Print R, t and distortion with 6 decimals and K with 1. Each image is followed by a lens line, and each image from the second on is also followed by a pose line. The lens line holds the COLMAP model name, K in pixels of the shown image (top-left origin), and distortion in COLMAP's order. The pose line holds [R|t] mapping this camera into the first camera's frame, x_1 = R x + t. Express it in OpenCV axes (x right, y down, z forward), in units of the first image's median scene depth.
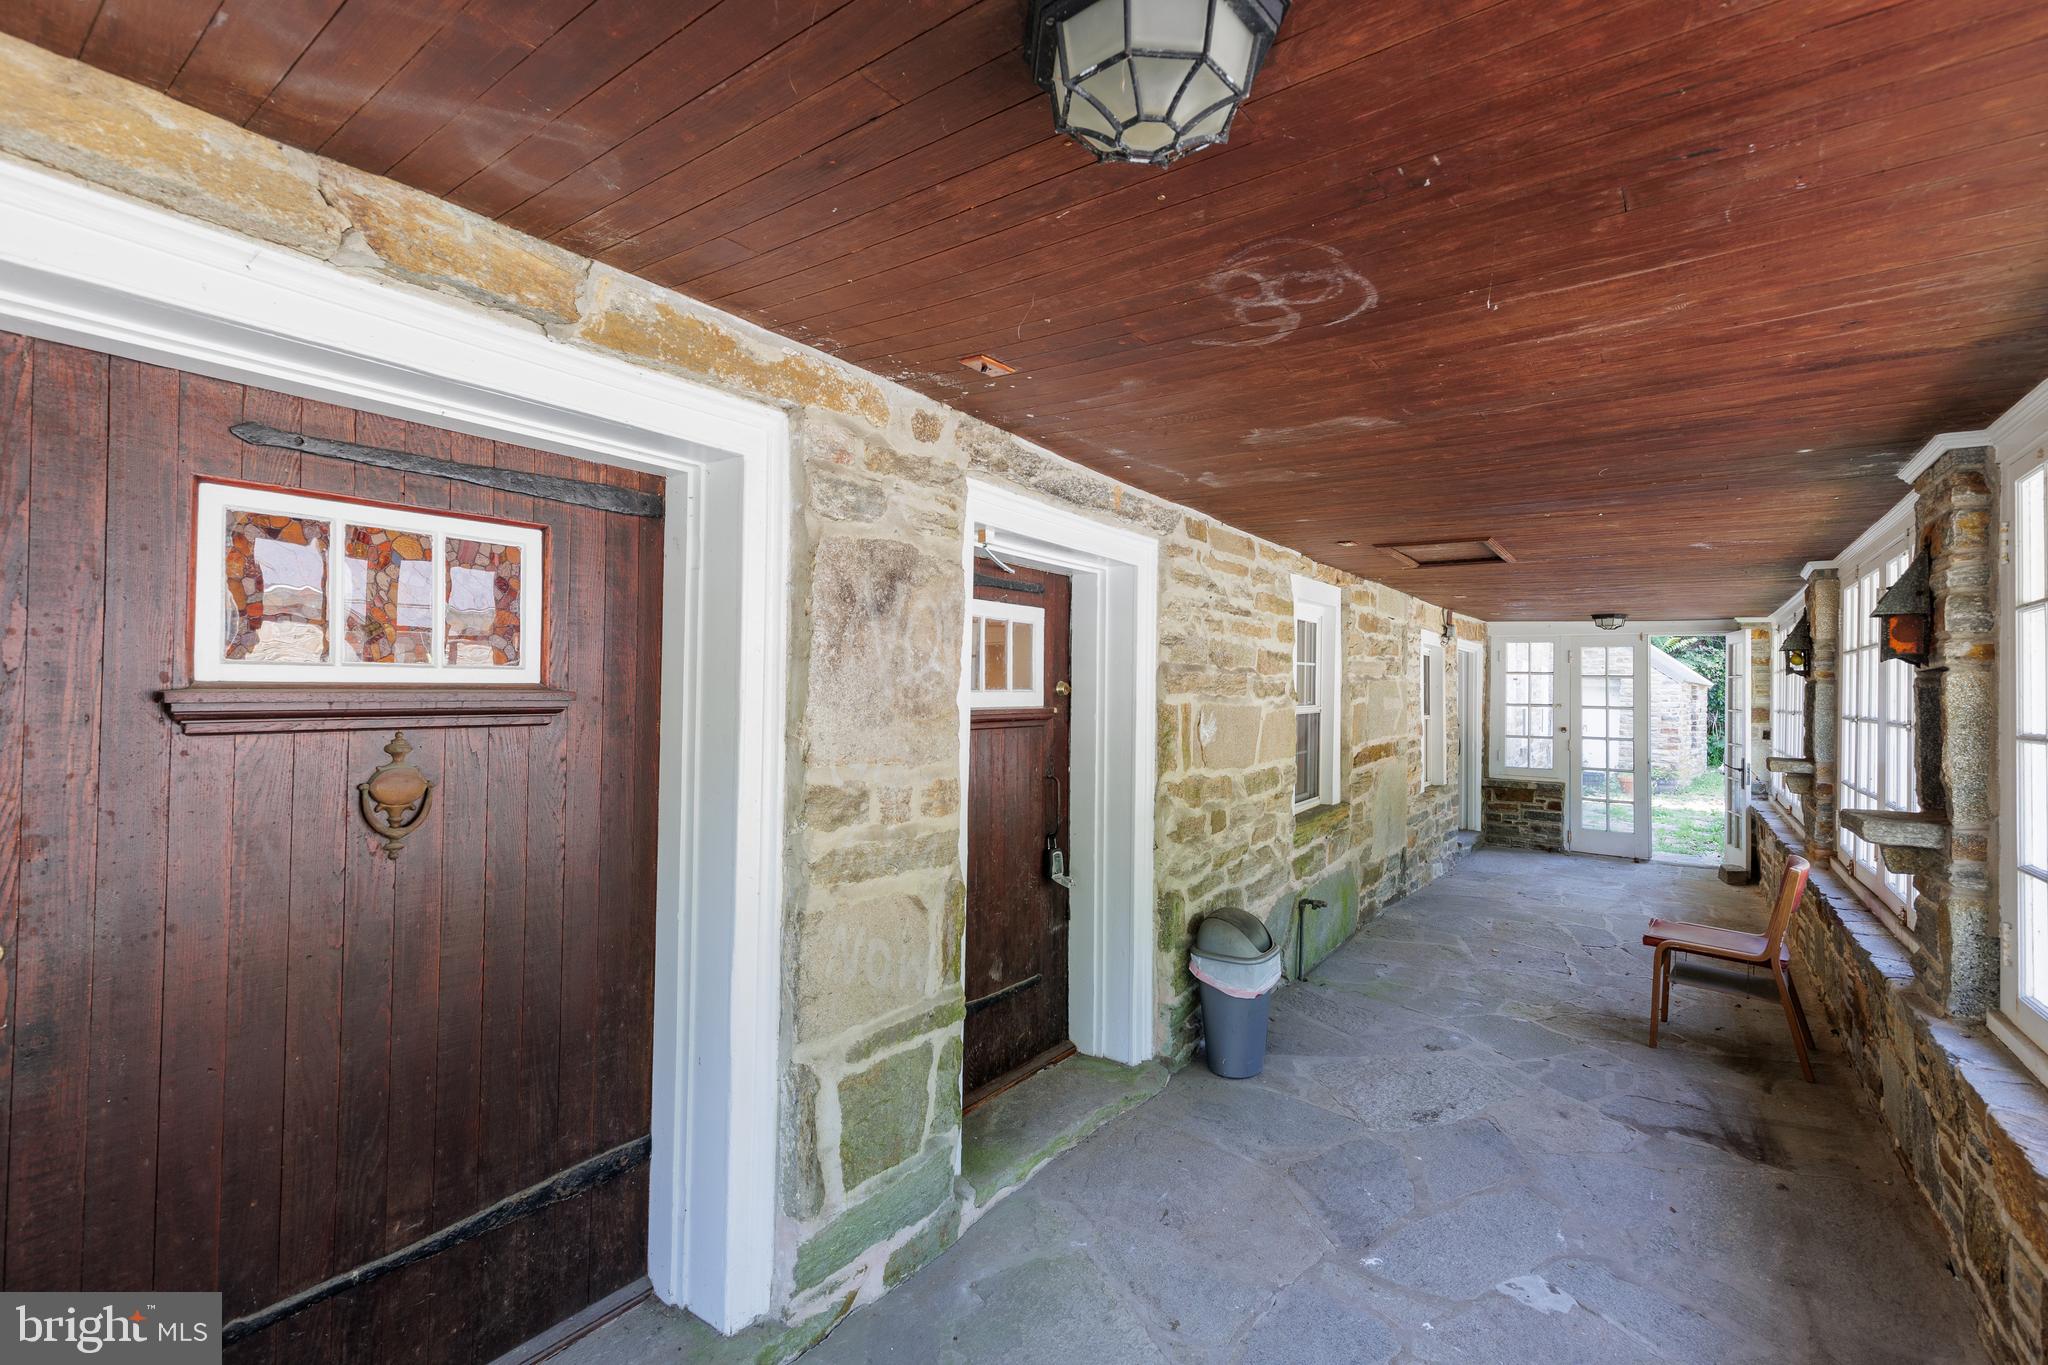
lens RADIAL K [[924.3, 0, 1019.5], [0, 924.3, 676.3], [0, 0, 1]] dist [0.004760, -0.000079]
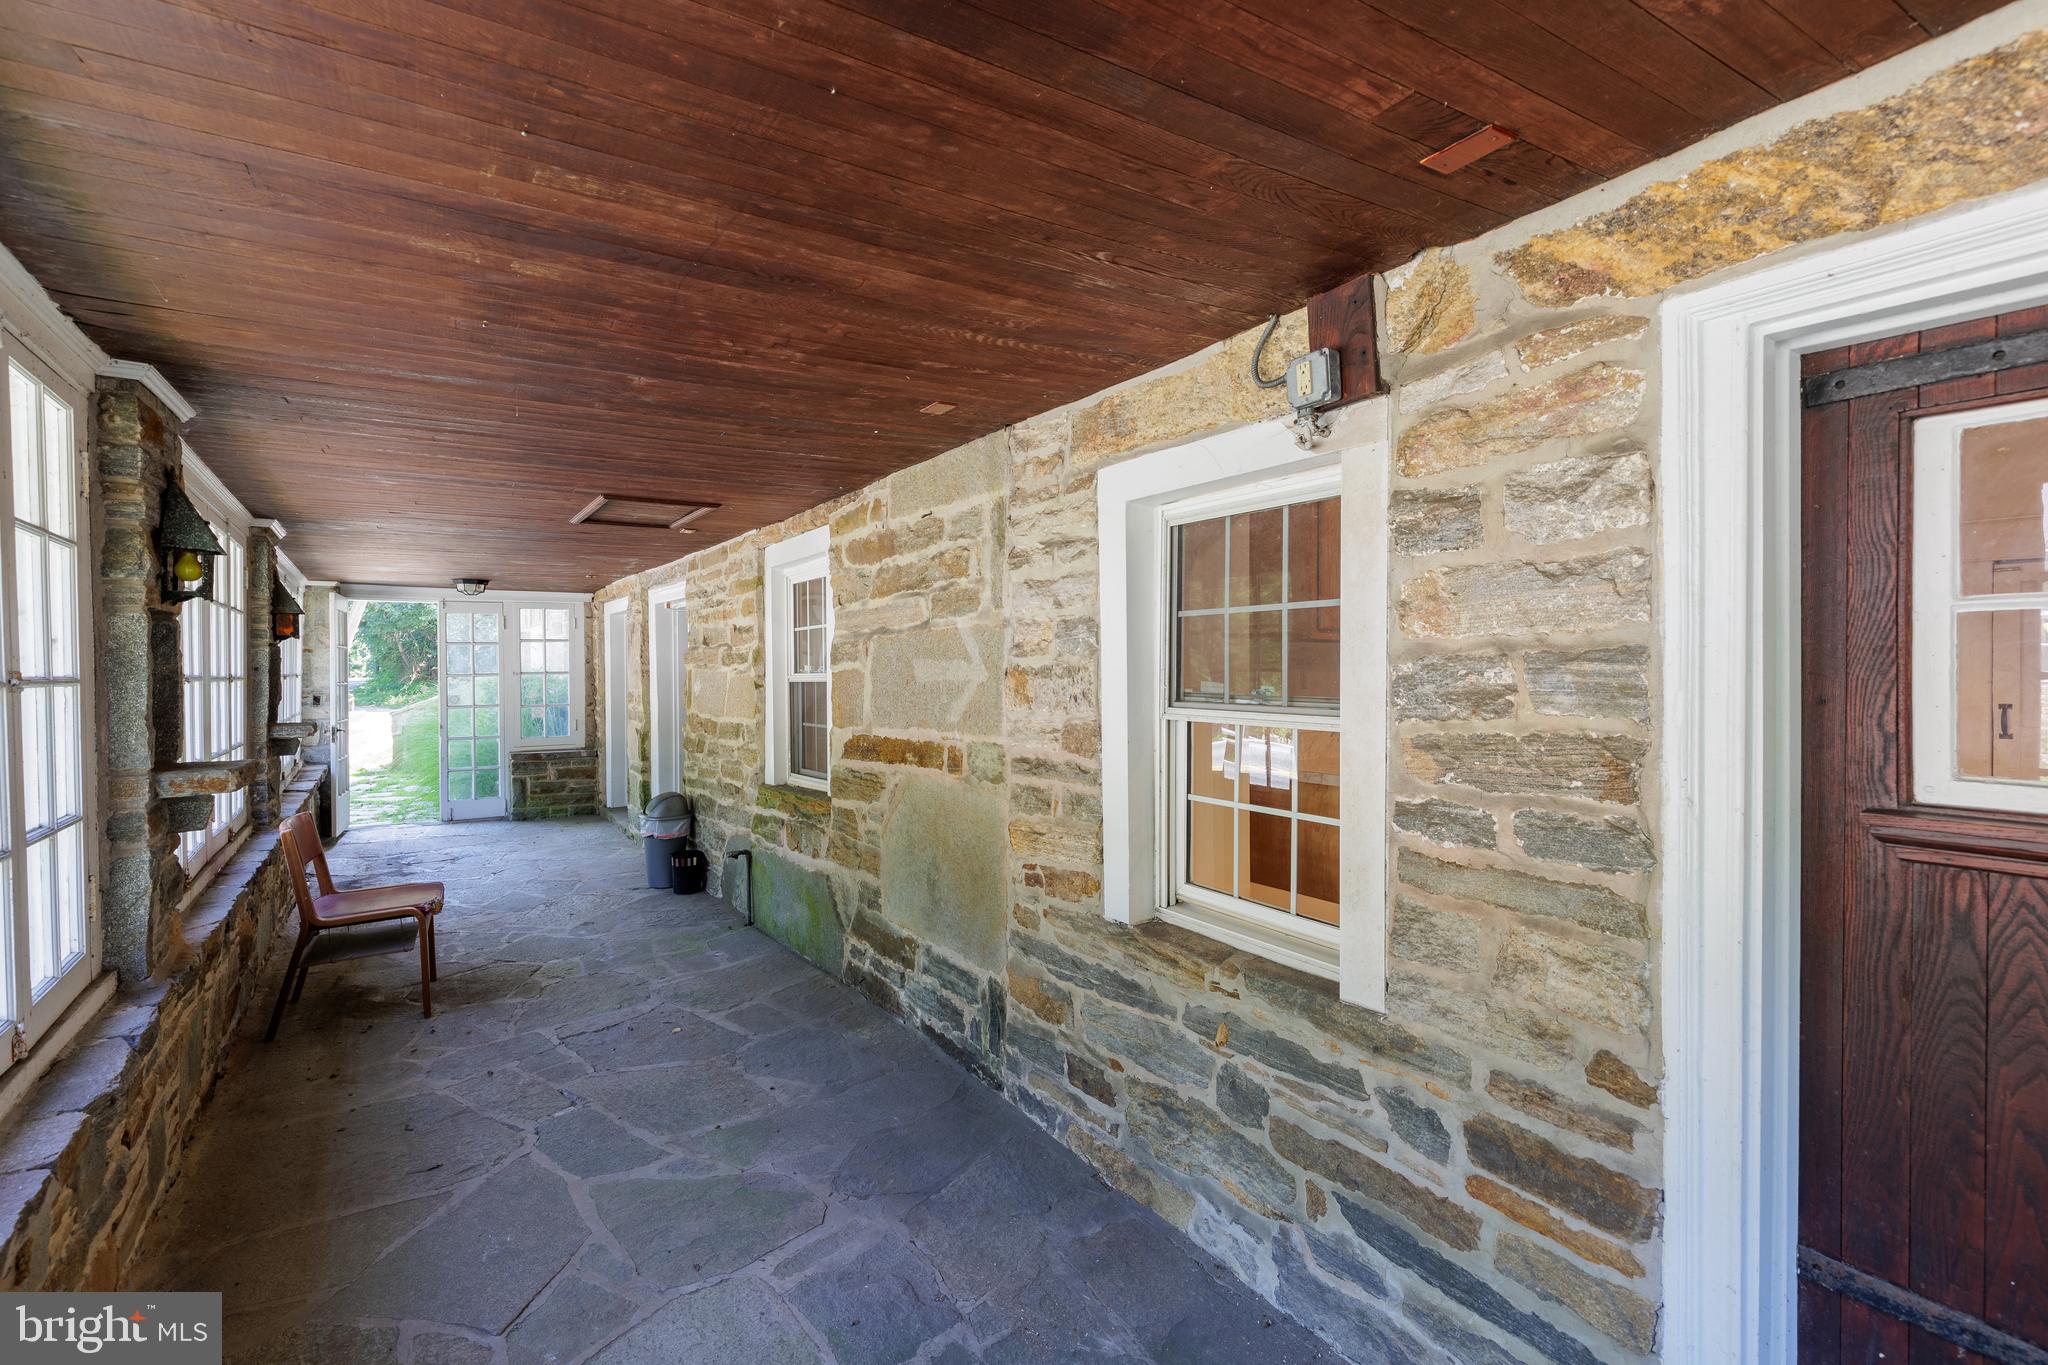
lens RADIAL K [[924.3, 0, 1019.5], [0, 924.3, 676.3], [0, 0, 1]] dist [0.004760, -0.000079]
pose [[-0.352844, -0.008374, -0.935645, 1.282715], [0.012659, 0.999826, -0.013722, 0.059195], [0.935597, -0.016686, -0.352676, 1.784234]]
